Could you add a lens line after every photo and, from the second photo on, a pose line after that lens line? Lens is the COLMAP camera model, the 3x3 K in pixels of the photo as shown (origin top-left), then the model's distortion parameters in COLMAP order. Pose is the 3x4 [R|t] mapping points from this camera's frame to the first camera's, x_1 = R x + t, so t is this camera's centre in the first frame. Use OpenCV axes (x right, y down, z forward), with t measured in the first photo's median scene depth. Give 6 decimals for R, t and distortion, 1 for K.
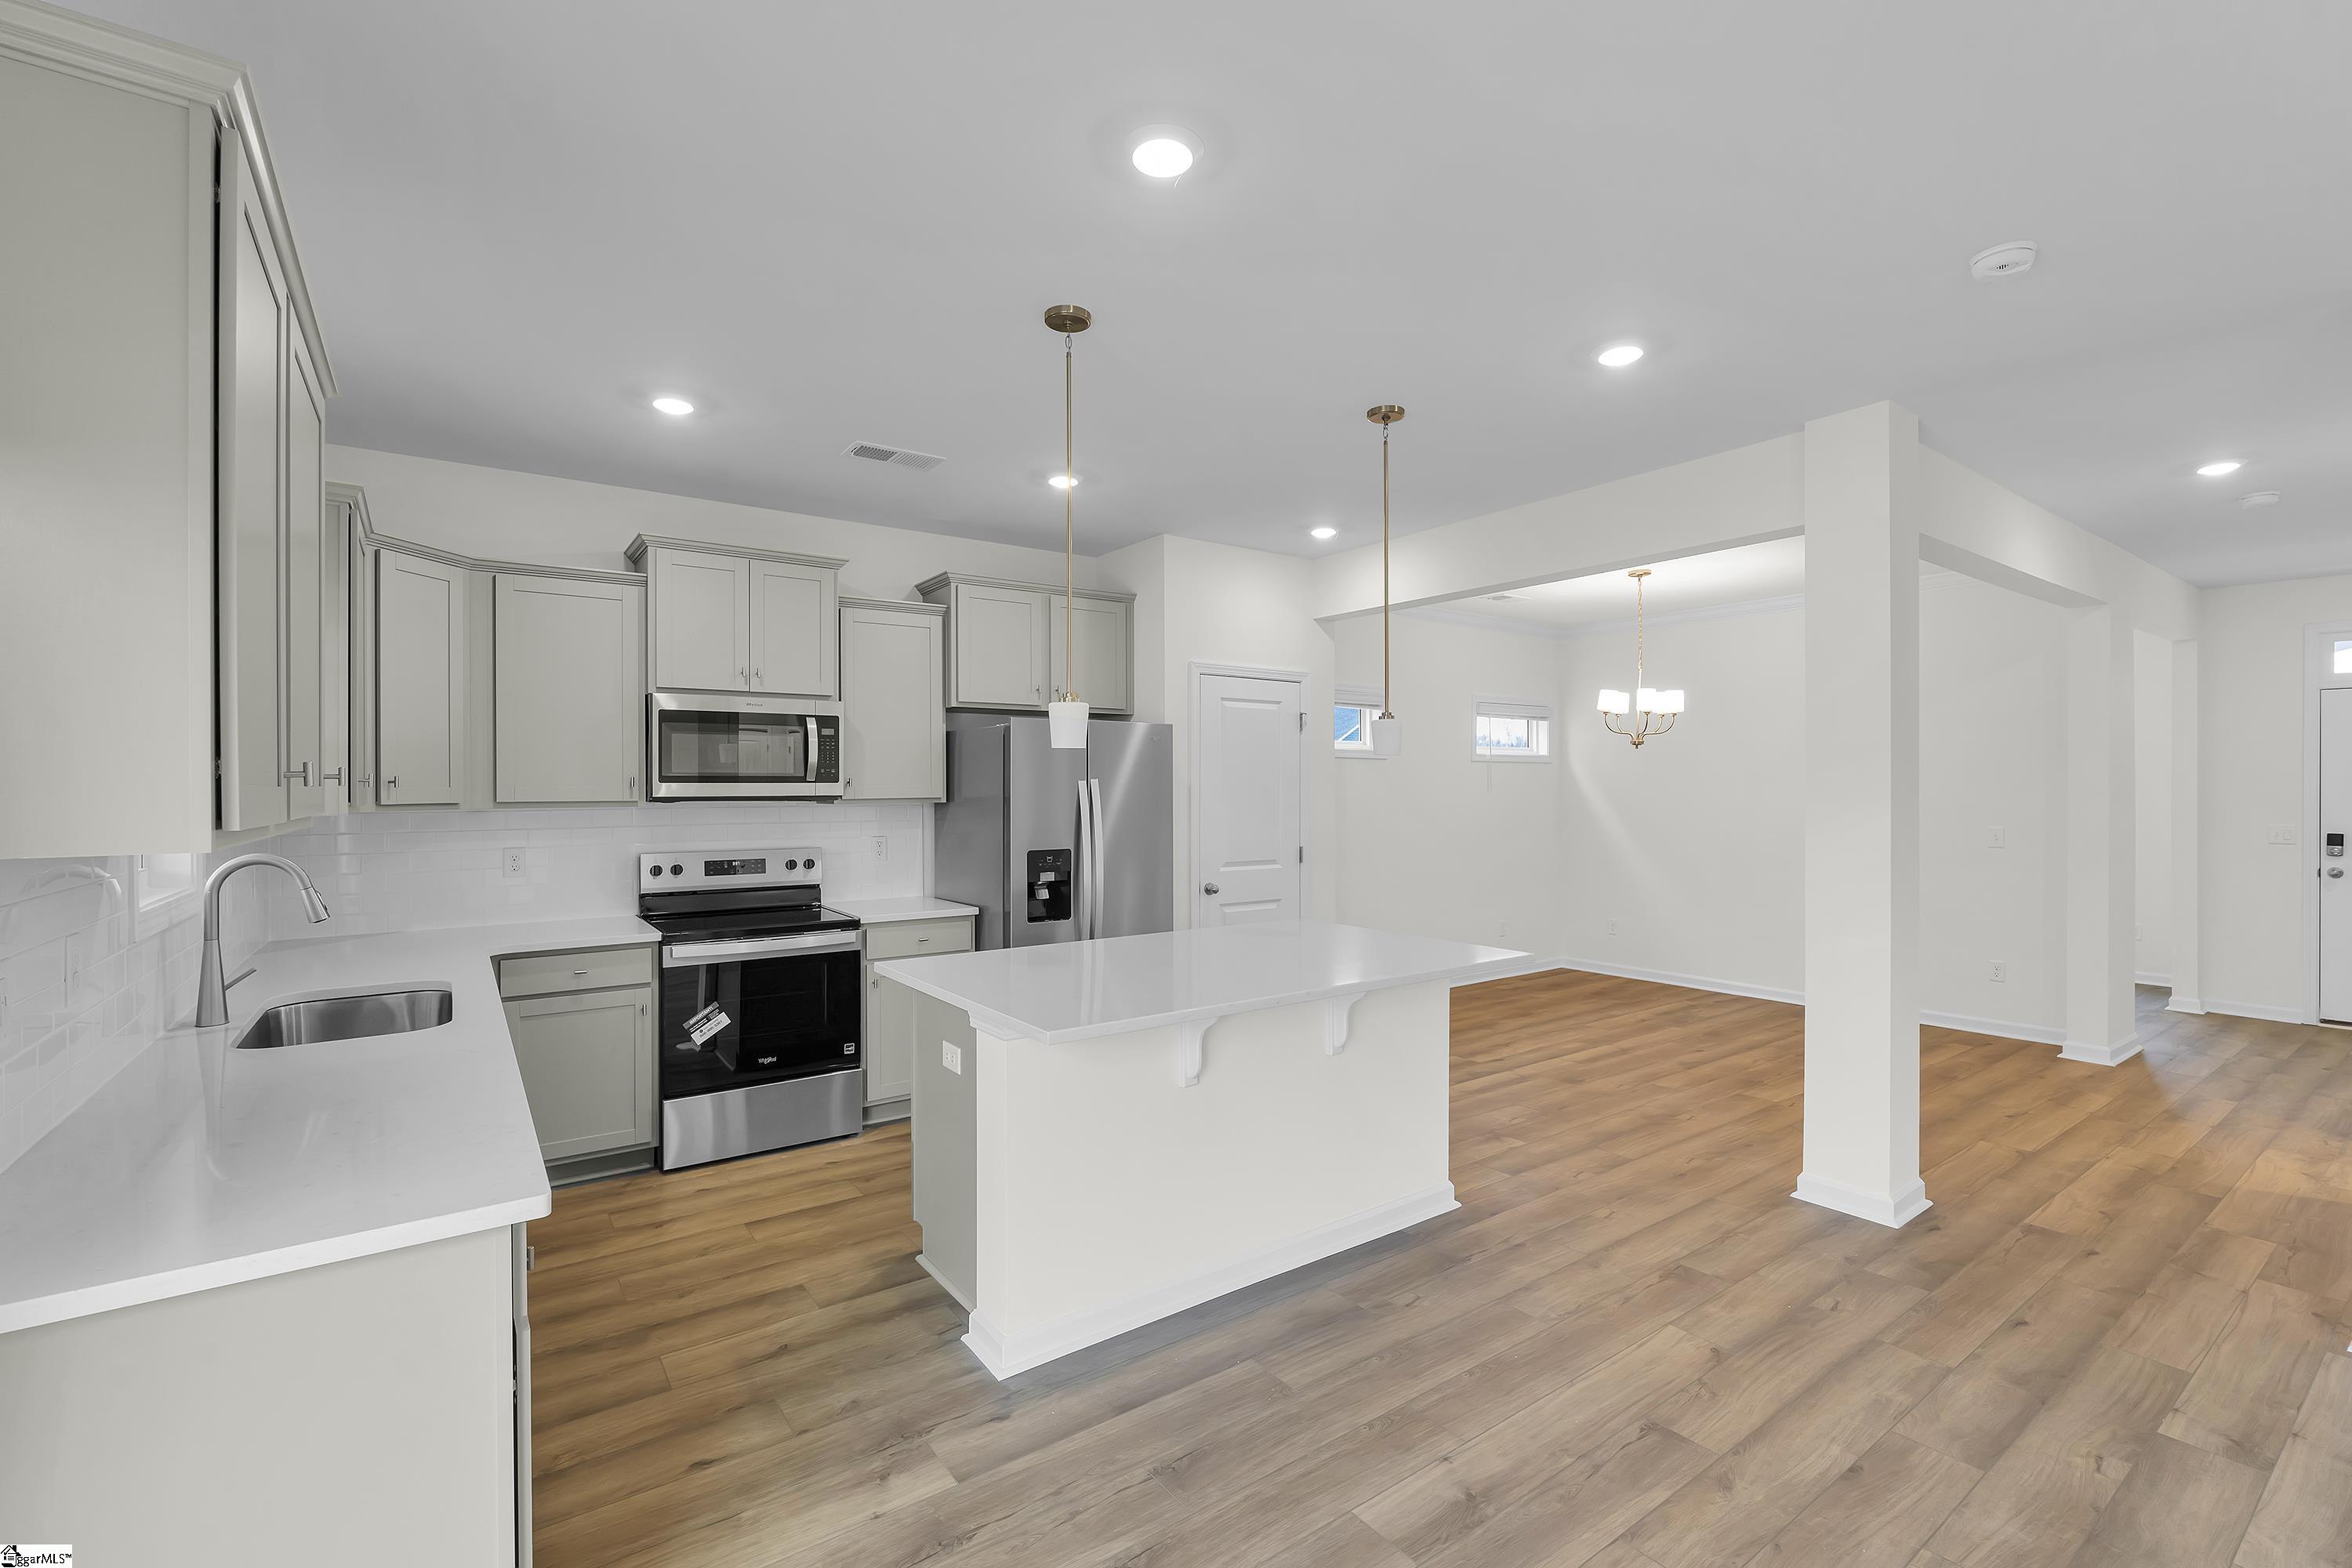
lens RADIAL K [[1020.0, 0, 1195.0], [0, 1020.0, 793.7], [0, 0, 1]] dist [-0.008310, -0.000413]
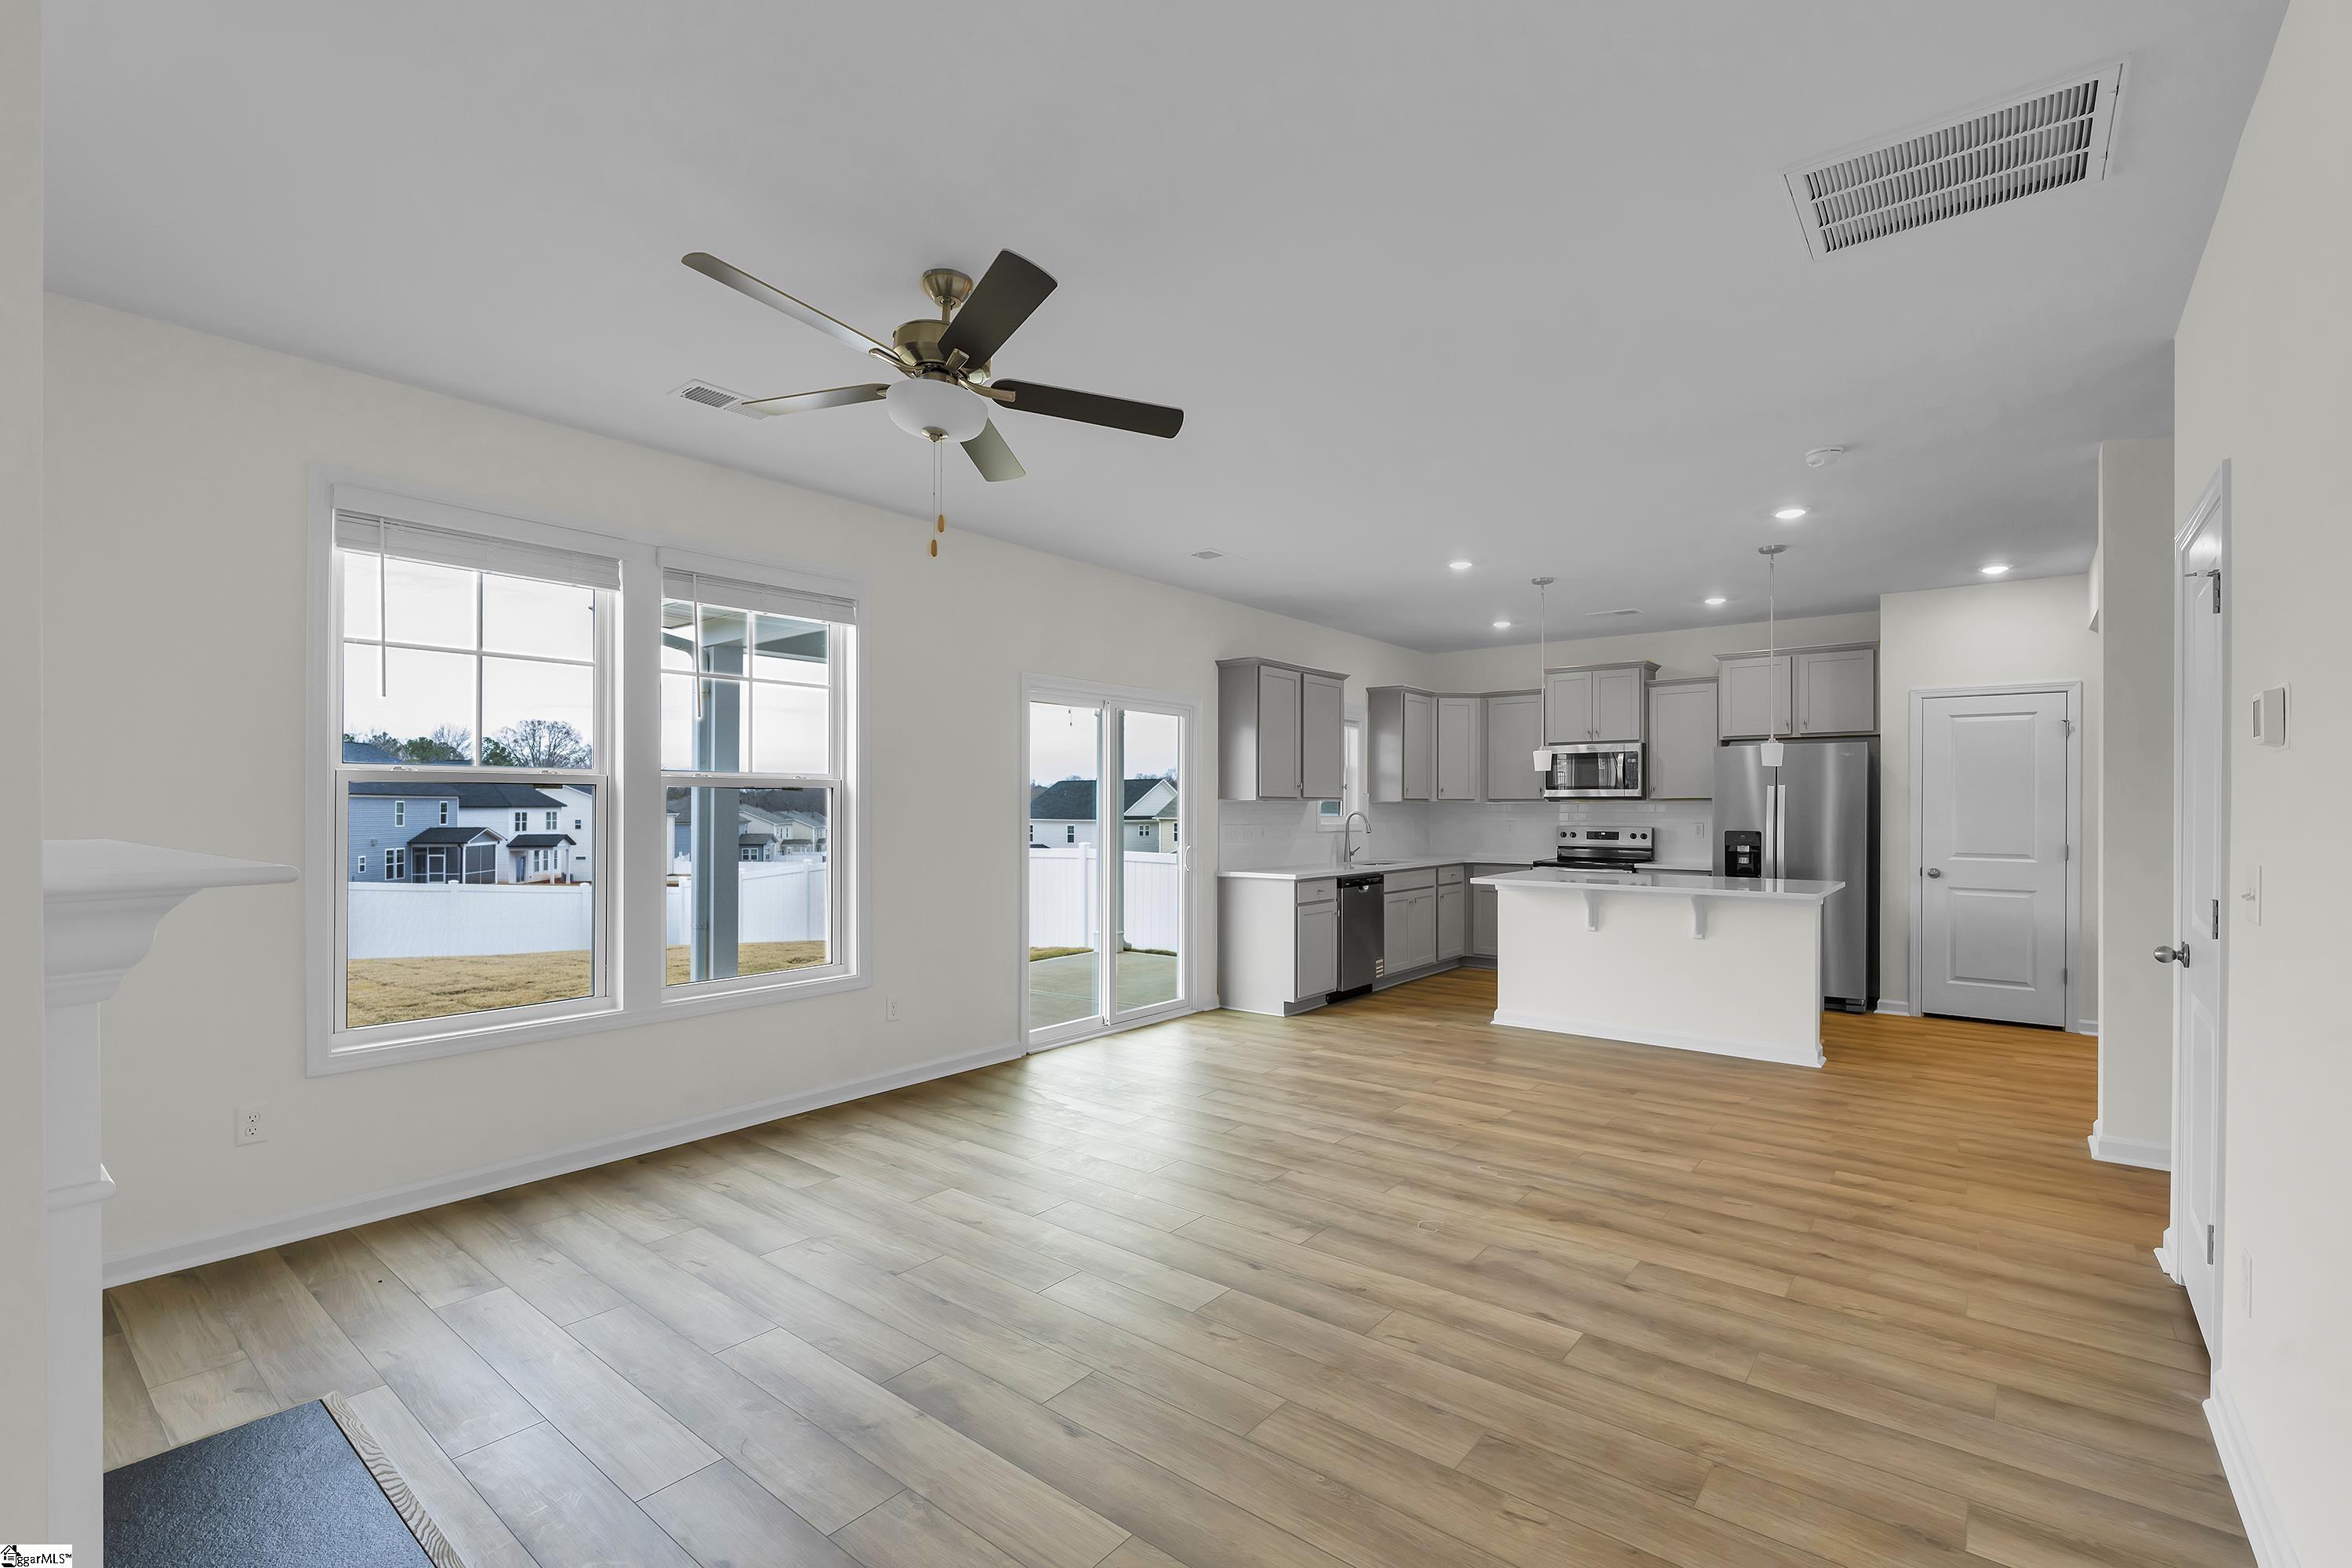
lens RADIAL K [[1020.0, 0, 1161.2], [0, 1020.0, 803.7], [0, 0, 1]] dist [-0.008310, -0.000413]
pose [[0.245989, 0.000742, -0.969272, 1.131181], [-0.012449, 0.999920, -0.002393, 0.028827], [0.969193, 0.012655, 0.245979, -0.231307]]
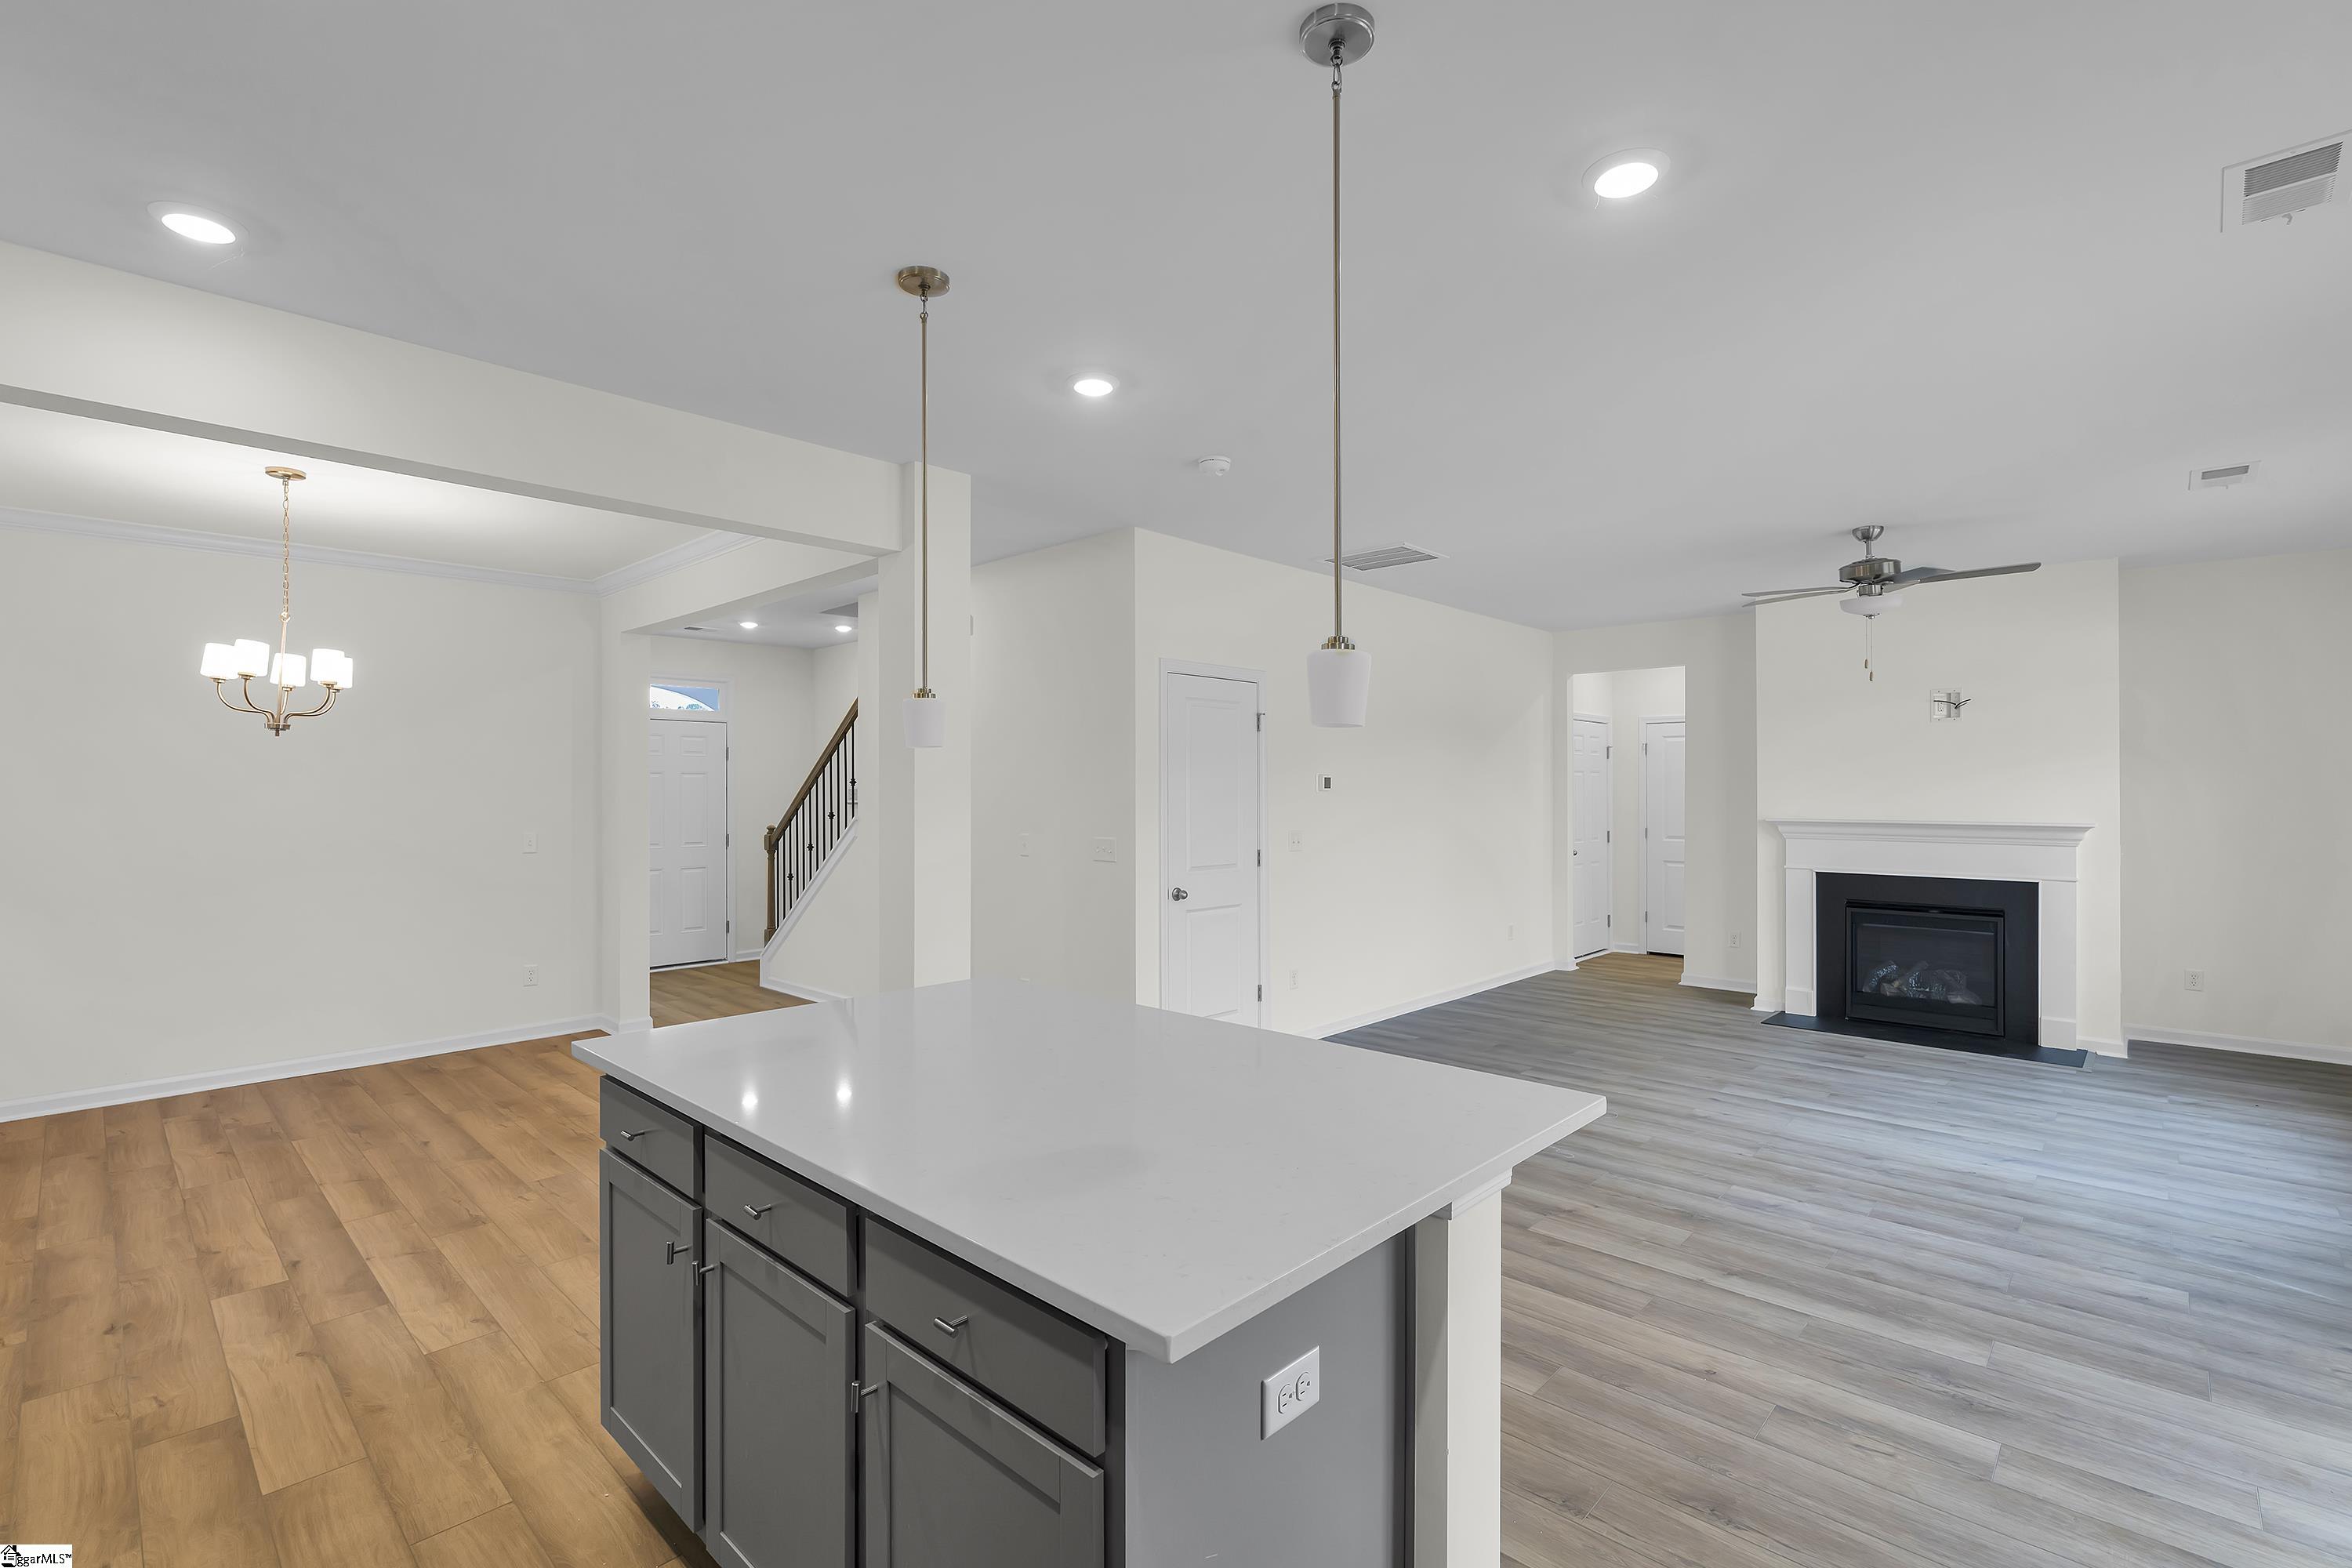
lens RADIAL K [[1020.0, 0, 1173.4], [0, 1020.0, 778.9], [0, 0, 1]] dist [-0.008310, -0.000413]
pose [[-0.177992, 0.018689, 0.983854, -0.430770], [0.011088, 0.999794, -0.016986, 0.001498], [-0.983969, 0.007886, -0.178163, 0.729428]]
